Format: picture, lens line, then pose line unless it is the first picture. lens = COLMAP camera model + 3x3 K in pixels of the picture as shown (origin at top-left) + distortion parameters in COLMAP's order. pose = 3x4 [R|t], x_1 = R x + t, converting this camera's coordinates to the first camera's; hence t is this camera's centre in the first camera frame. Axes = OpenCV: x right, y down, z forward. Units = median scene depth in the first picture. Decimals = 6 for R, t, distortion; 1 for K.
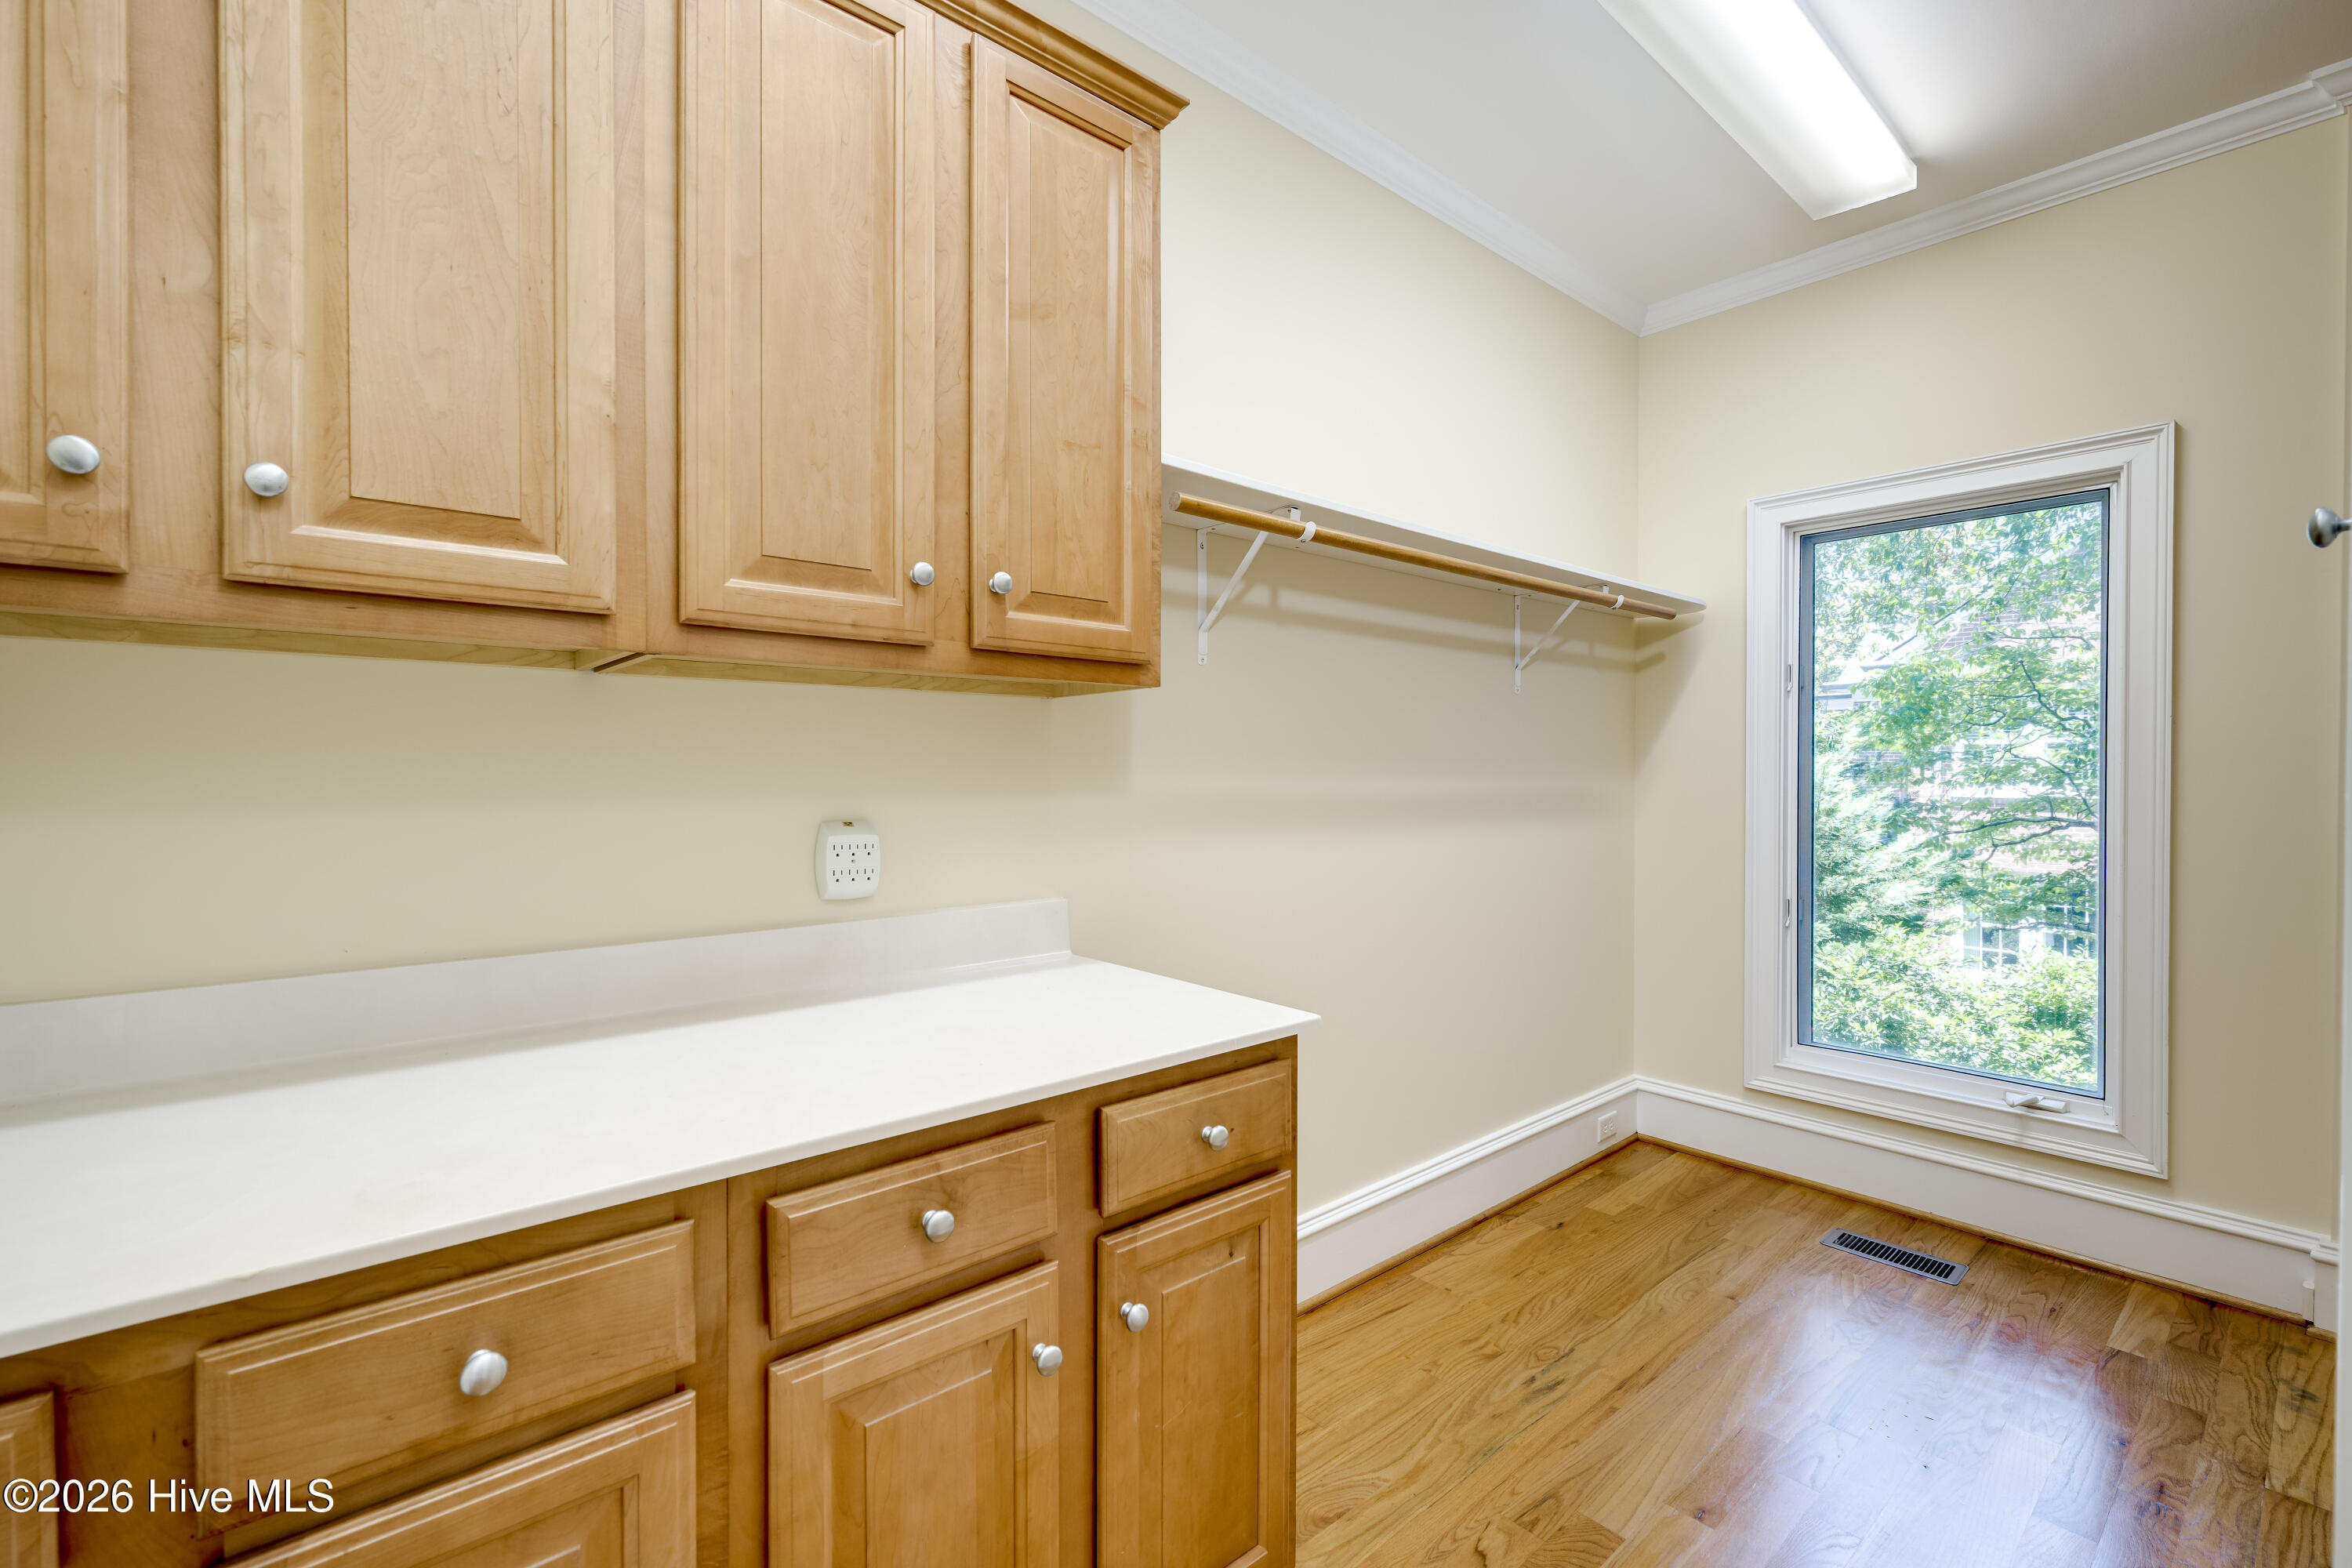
lens RADIAL K [[1044.3, 0, 1211.3], [0, 1044.3, 784.4], [0, 0, 1]] dist [-0.002748, -0.000234]
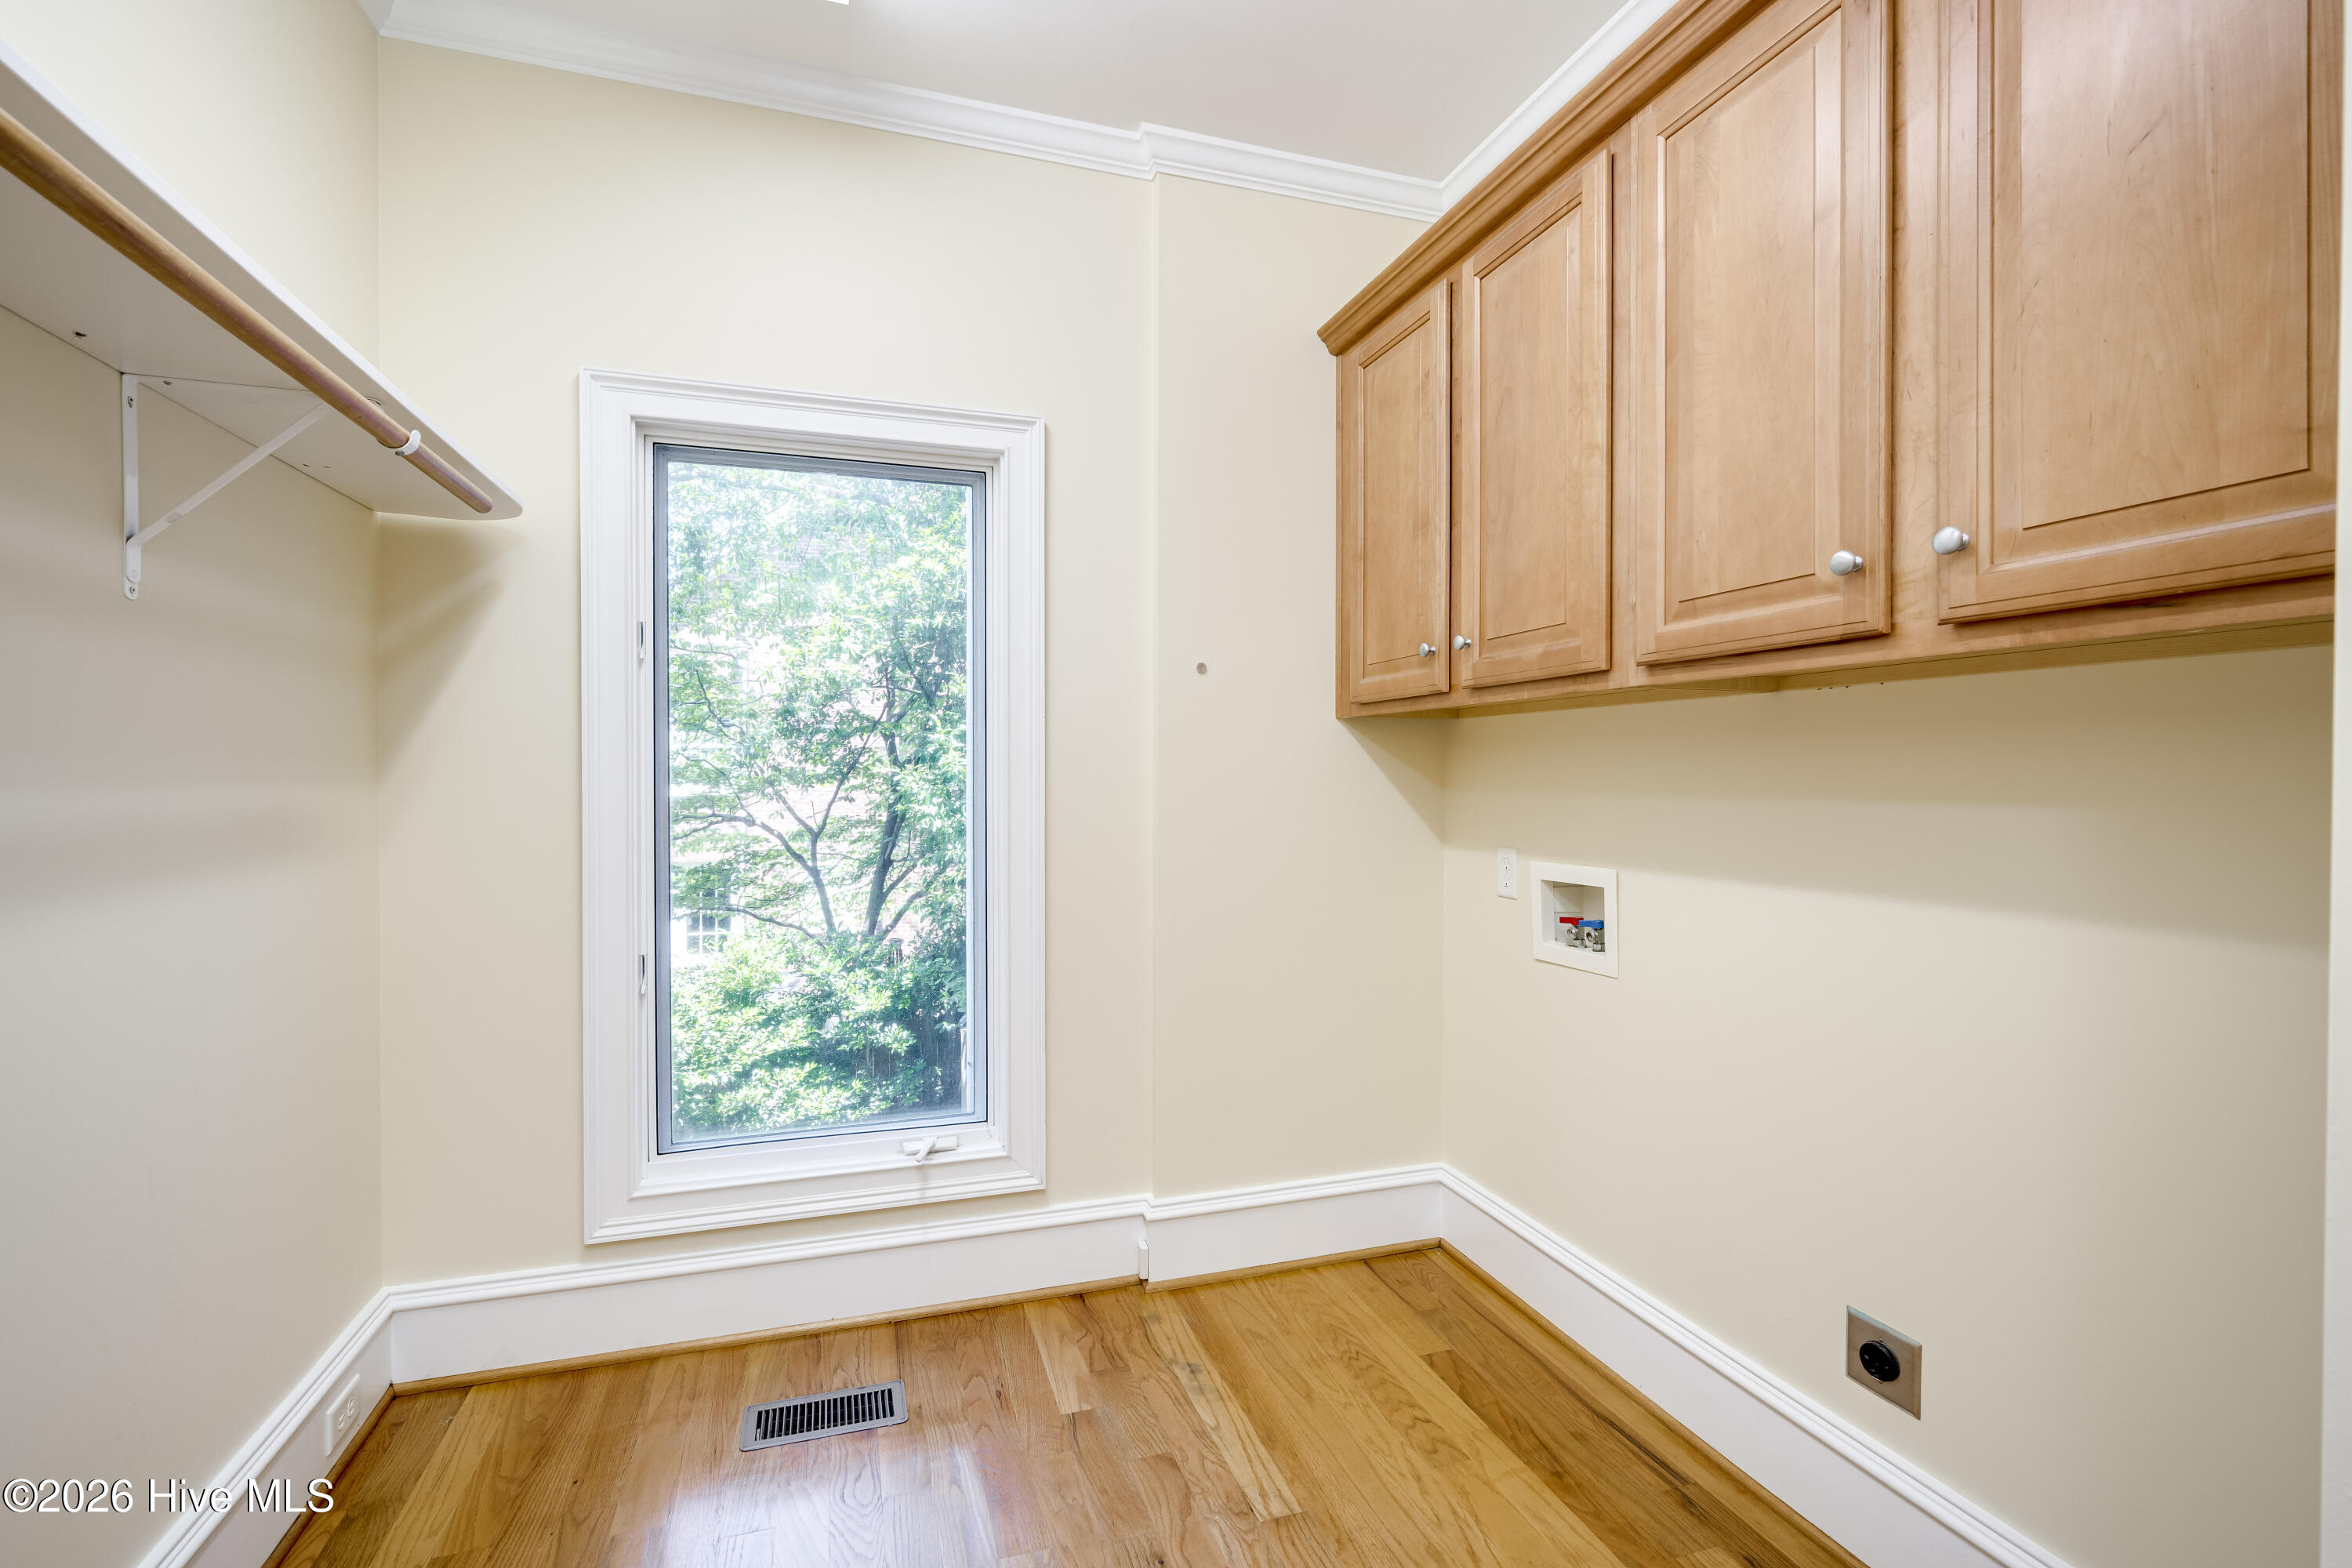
lens RADIAL K [[1044.3, 0, 1211.3], [0, 1044.3, 784.4], [0, 0, 1]] dist [-0.002748, -0.000234]
pose [[0.413356, -0.011090, 0.910502, 0.076364], [0.011896, 0.999906, 0.006779, -0.006498], [-0.910492, 0.008029, 0.413449, 0.383777]]
